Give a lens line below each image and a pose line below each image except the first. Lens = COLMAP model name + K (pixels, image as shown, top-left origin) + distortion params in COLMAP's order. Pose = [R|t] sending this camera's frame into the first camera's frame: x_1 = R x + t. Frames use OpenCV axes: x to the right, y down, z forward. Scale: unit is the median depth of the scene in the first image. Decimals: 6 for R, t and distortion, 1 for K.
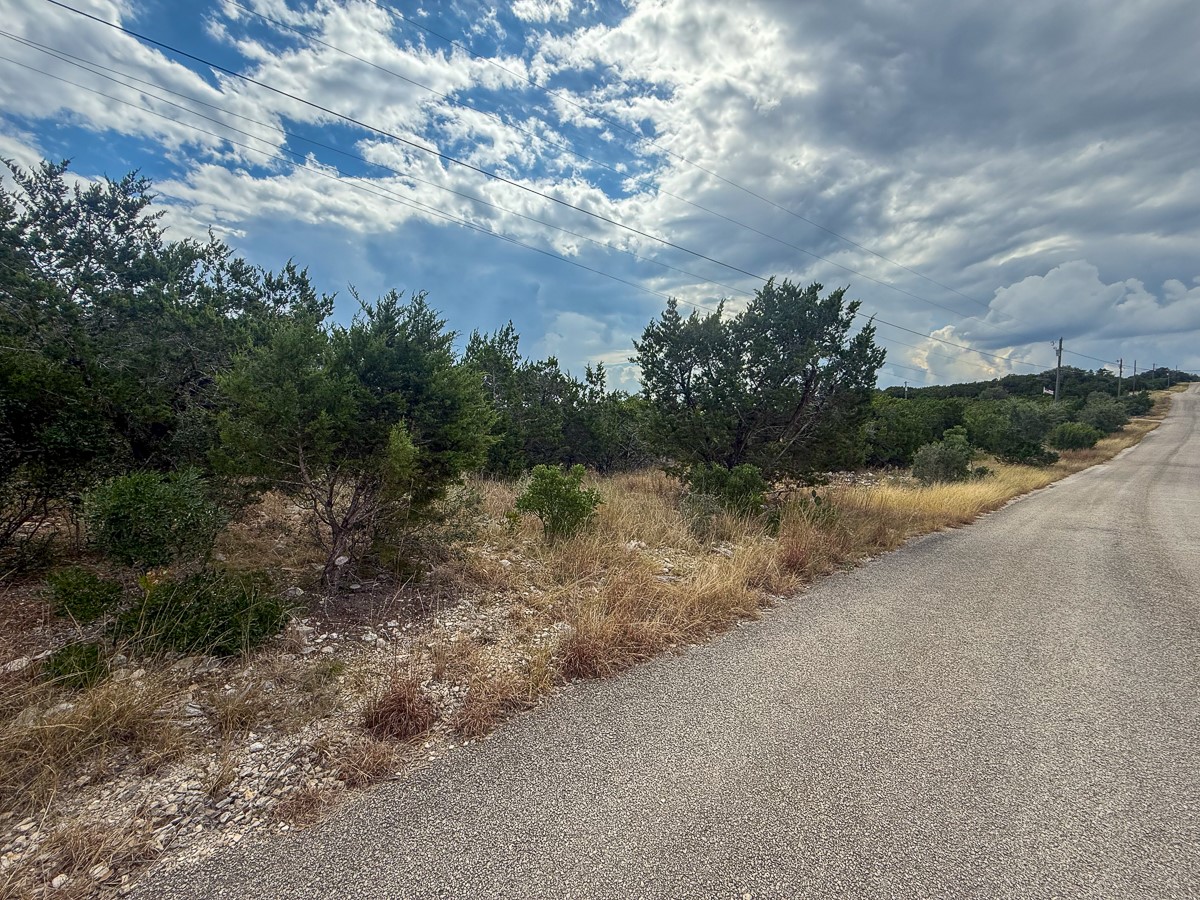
lens RADIAL K [[475.8, 0, 596.6], [0, 475.8, 445.4], [0, 0, 1]] dist [0.003922, -0.000702]
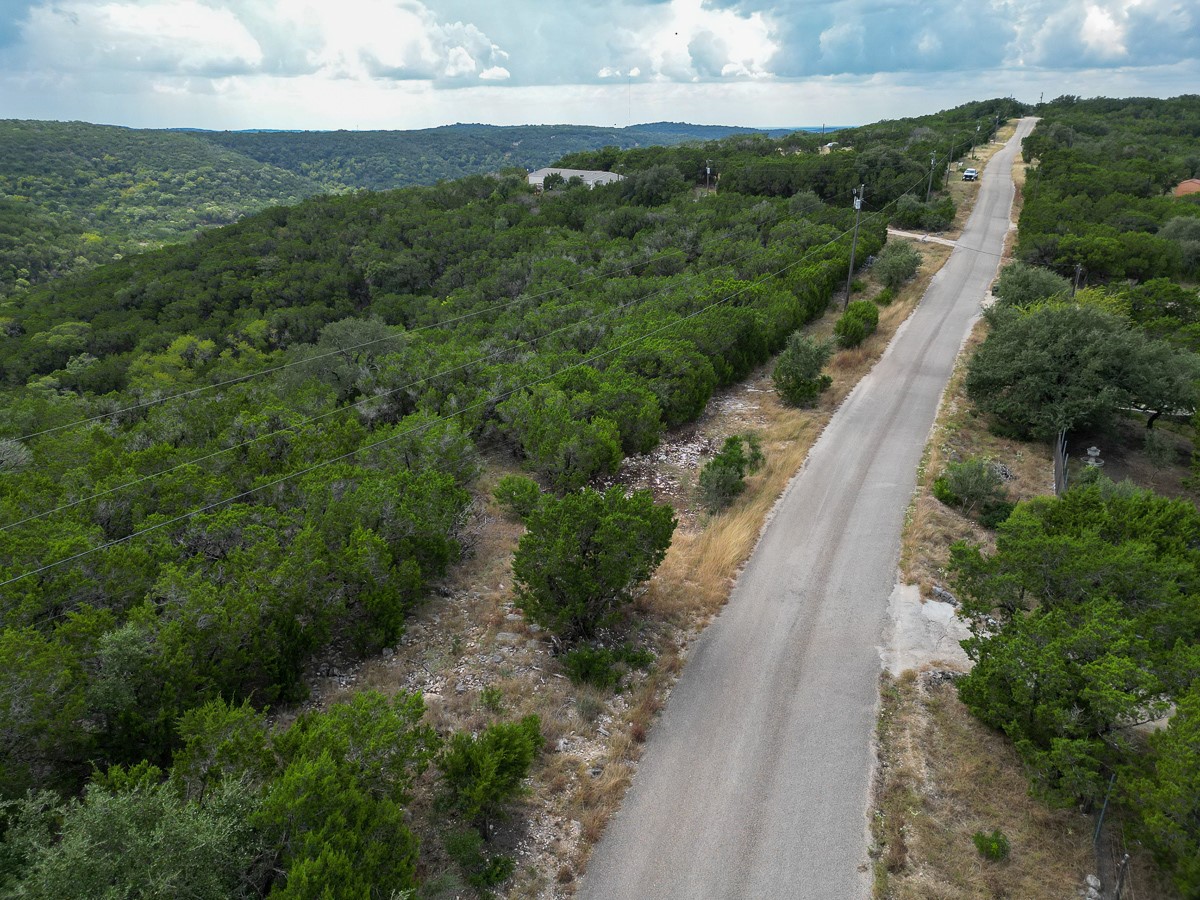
lens RADIAL K [[840.9, 0, 595.8], [0, 840.9, 448.2], [0, 0, 1]] dist [0.070923, -0.061562]
pose [[0.900482, -0.133183, 0.413998, -0.515256], [0.001154, 0.952681, 0.303969, -0.957626], [-0.434892, -0.273241, 0.858026, -0.807019]]
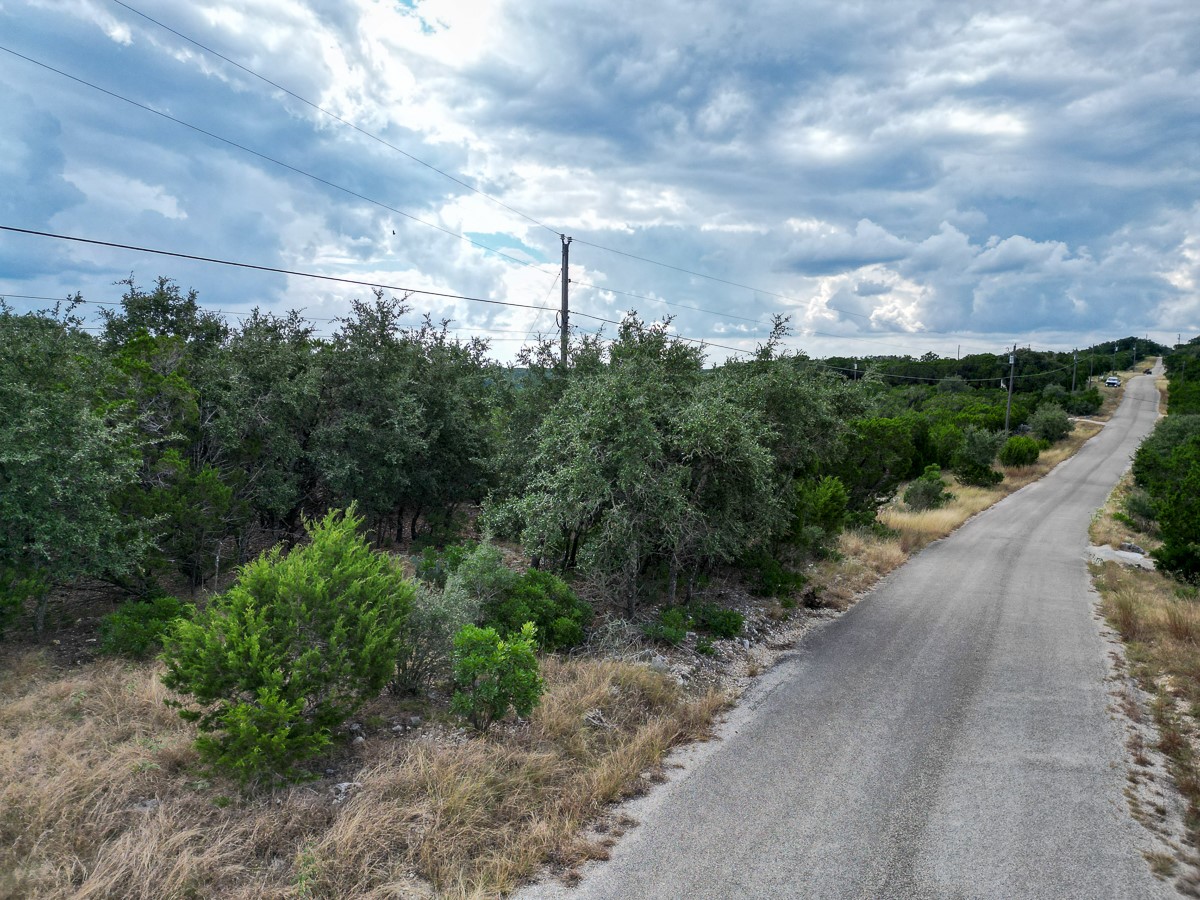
lens RADIAL K [[840.9, 0, 602.5], [0, 840.9, 447.7], [0, 0, 1]] dist [0.070923, -0.061562]
pose [[0.952193, 0.008627, 0.305376, -1.339044], [-0.020059, 0.999210, 0.034319, -0.237527], [-0.304839, -0.038804, 0.951613, -1.528445]]
